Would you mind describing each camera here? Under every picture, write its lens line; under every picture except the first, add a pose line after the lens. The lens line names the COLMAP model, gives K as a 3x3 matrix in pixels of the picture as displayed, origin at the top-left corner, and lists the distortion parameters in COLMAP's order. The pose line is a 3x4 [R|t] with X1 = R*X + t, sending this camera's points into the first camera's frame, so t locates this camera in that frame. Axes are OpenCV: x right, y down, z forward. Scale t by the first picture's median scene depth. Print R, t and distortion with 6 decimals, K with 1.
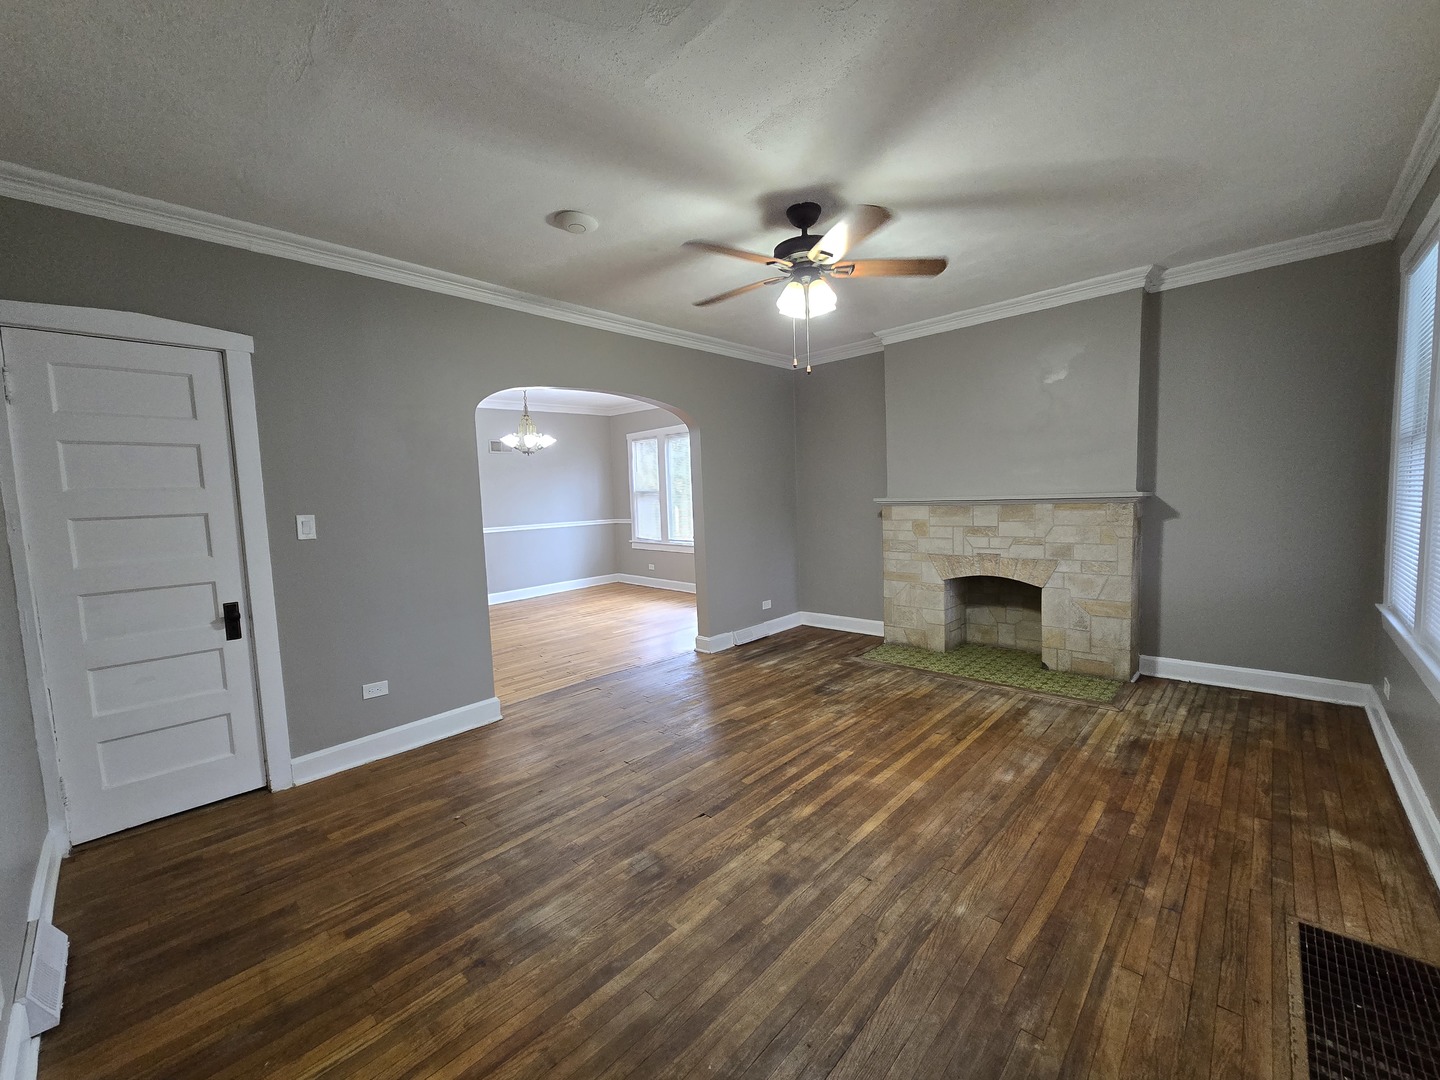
lens RADIAL K [[586.3, 0, 729.9], [0, 586.3, 542.1], [0, 0, 1]] dist [-0.000722, 0.000138]
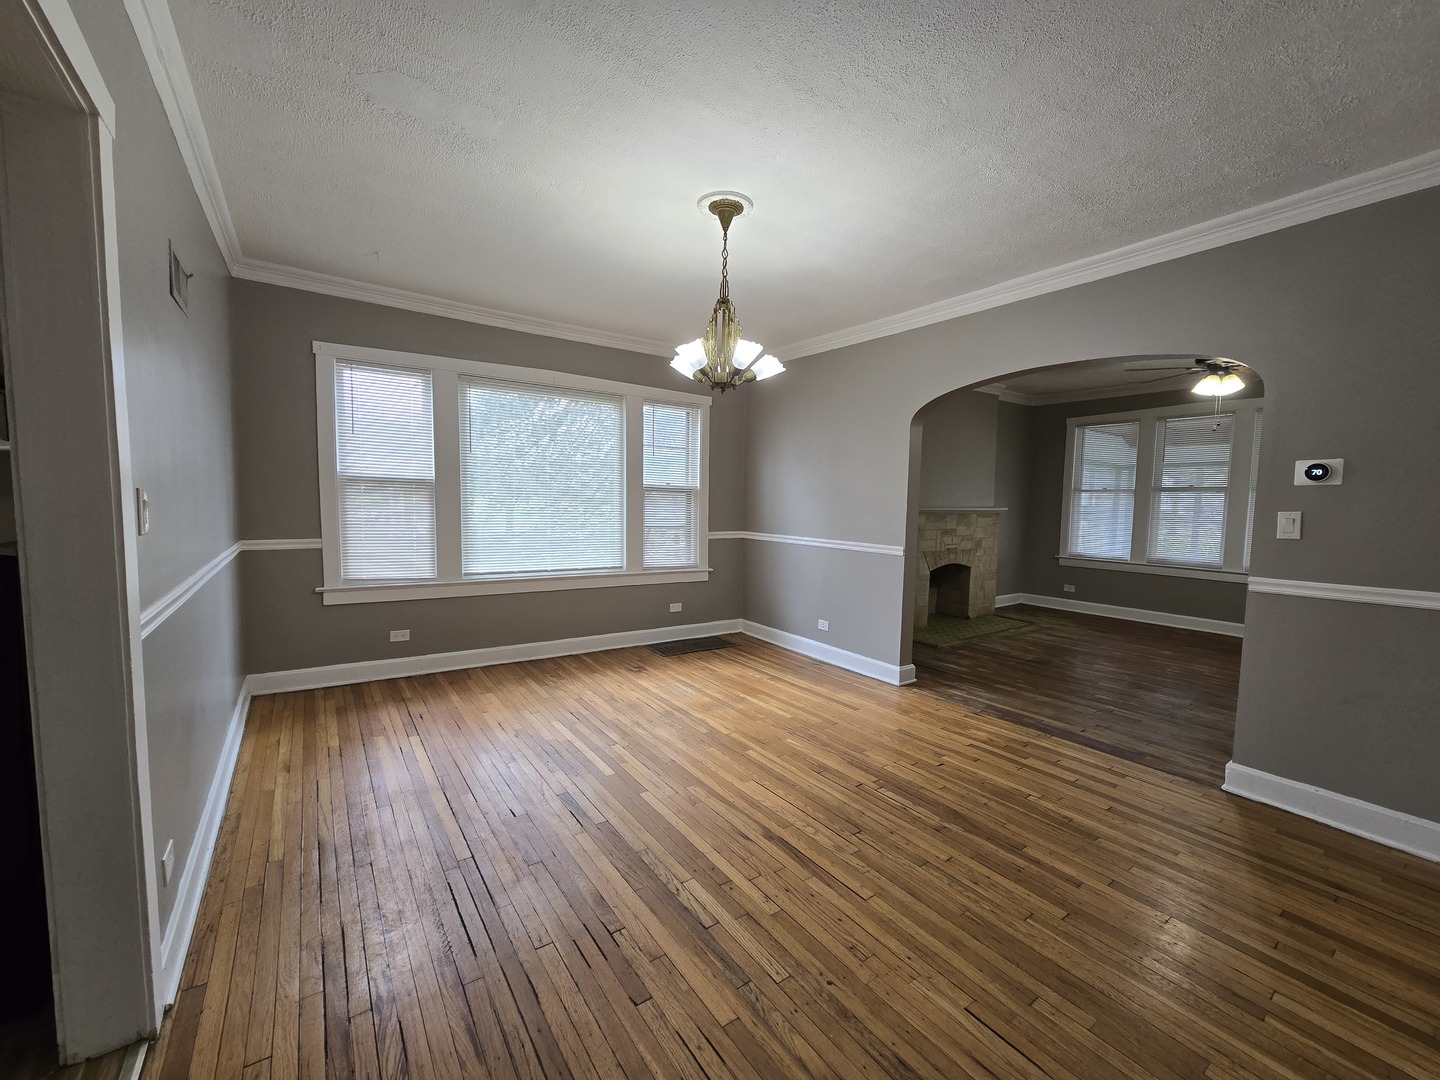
lens RADIAL K [[590.6, 0, 727.4], [0, 590.6, 539.3], [0, 0, 1]] dist [0.000144, 0.000204]
pose [[0.207230, -0.036634, 0.977606, -1.200031], [0.052395, 0.998280, 0.026302, -0.075913], [-0.976888, 0.045771, 0.208793, 1.368725]]
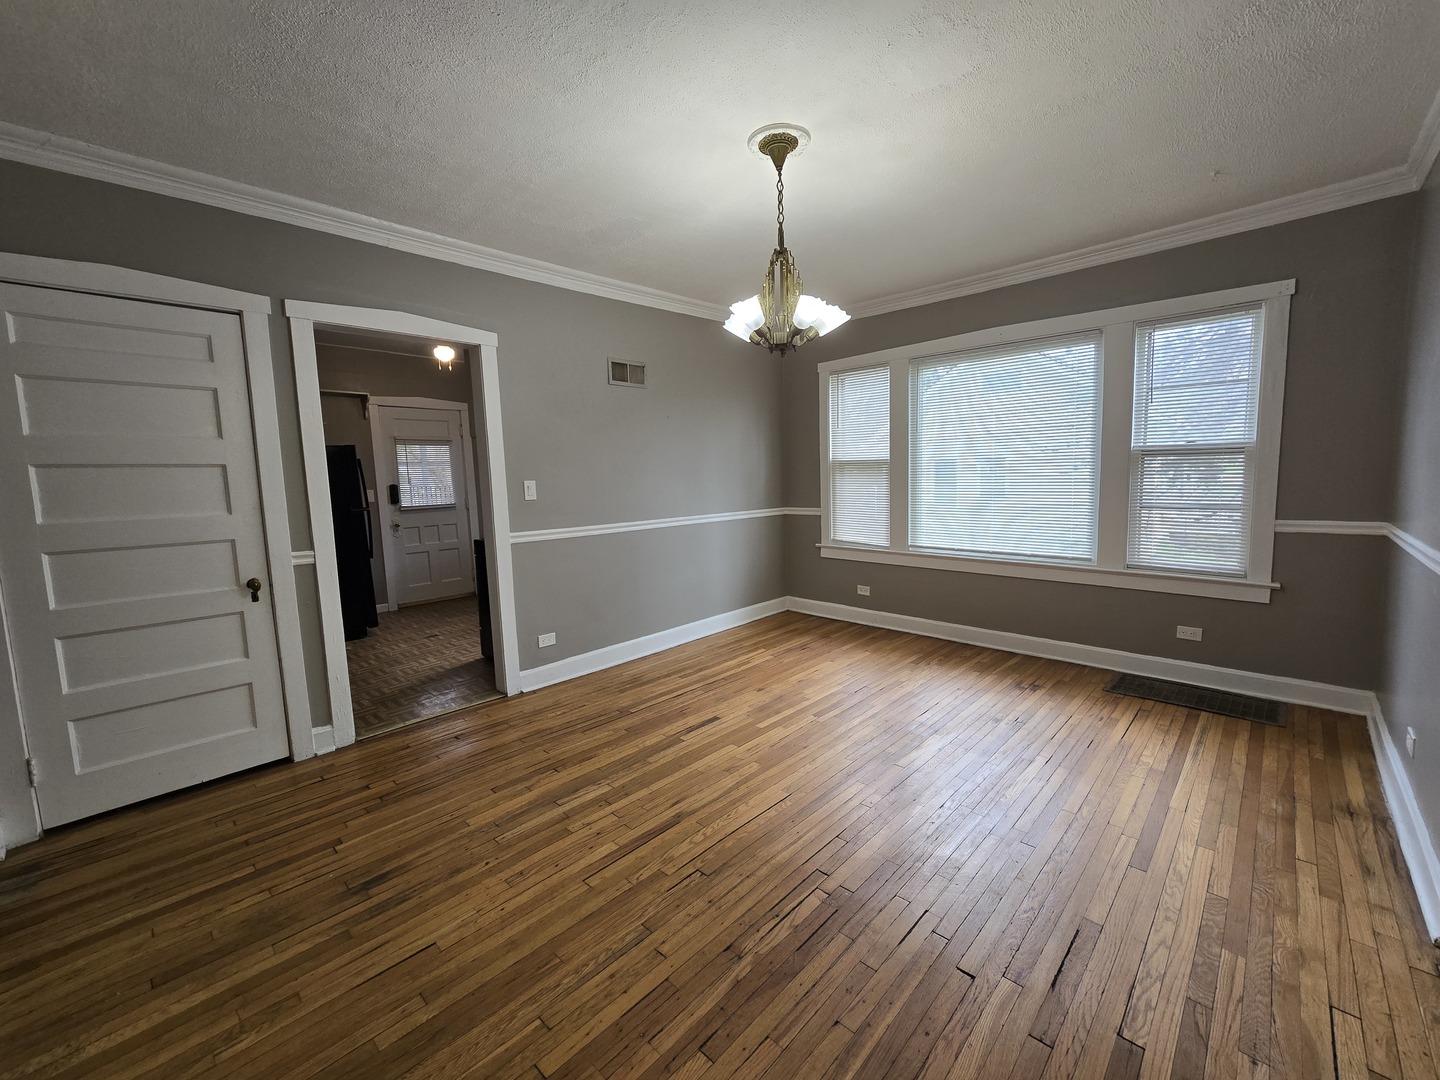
lens RADIAL K [[586.3, 0, 729.9], [0, 586.3, 542.1], [0, 0, 1]] dist [-0.000722, 0.000138]
pose [[0.999870, 0.001369, -0.016074, -0.561325], [-0.000849, 0.999476, 0.032351, -0.053254], [0.016109, -0.032333, 0.999347, 0.885688]]
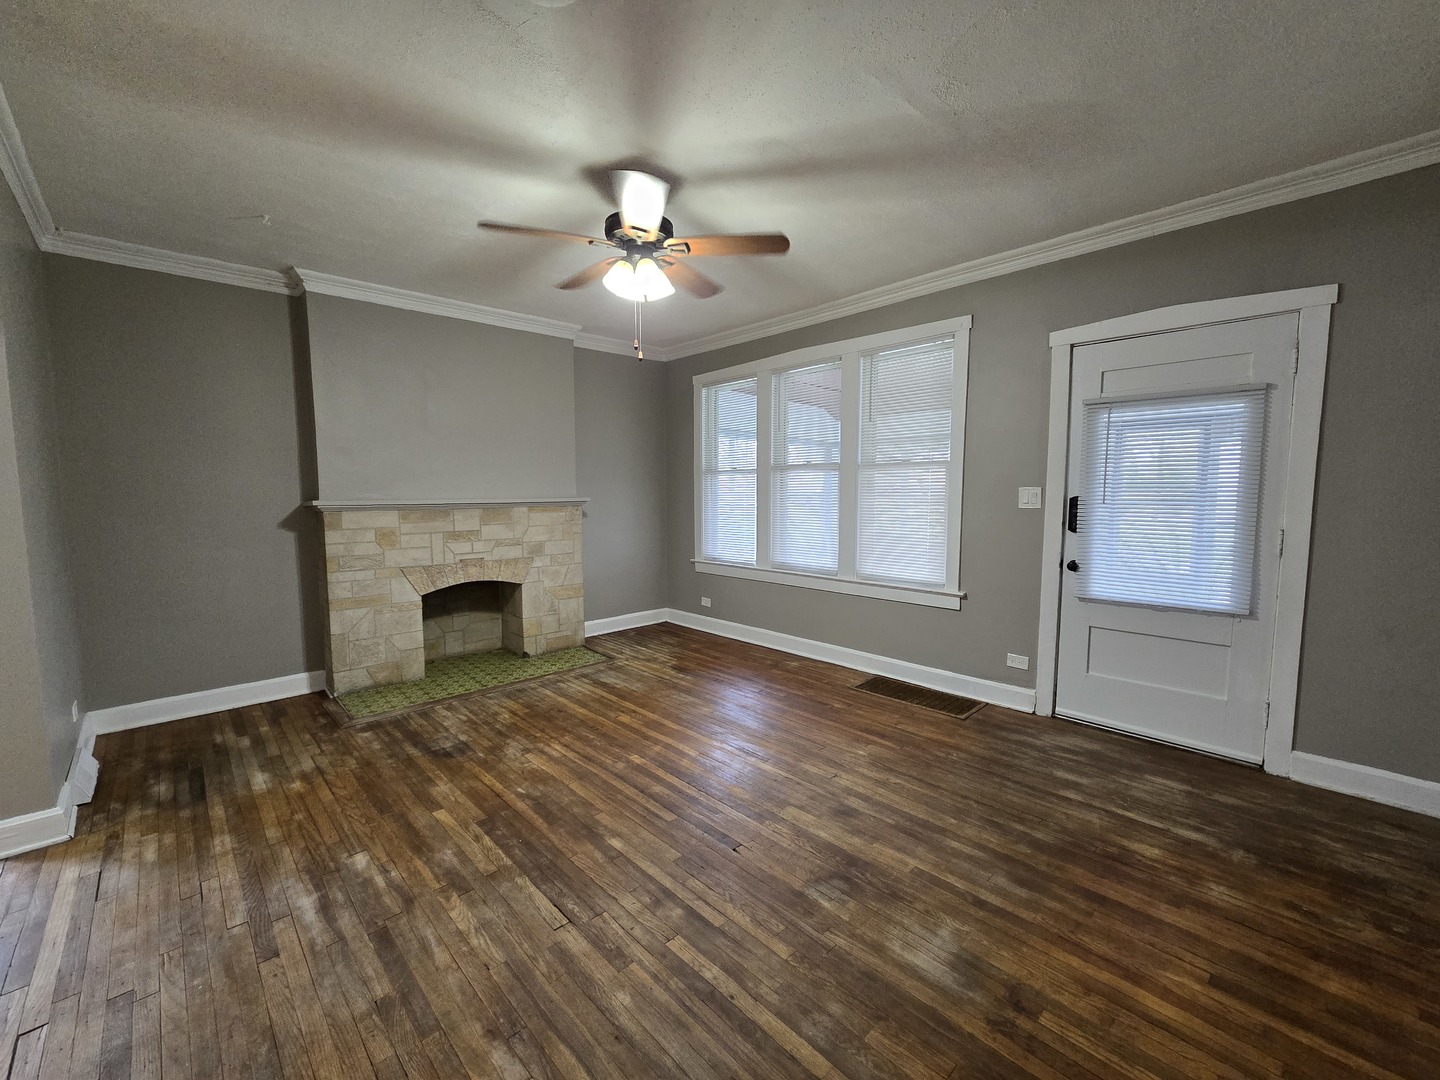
lens RADIAL K [[586.3, 0, 729.9], [0, 586.3, 542.1], [0, 0, 1]] dist [-0.000722, 0.000138]
pose [[0.058009, -0.053366, 0.996889, -0.555715], [0.080582, 0.995562, 0.048606, -0.022671], [-0.995058, 0.077512, 0.062052, 0.568709]]
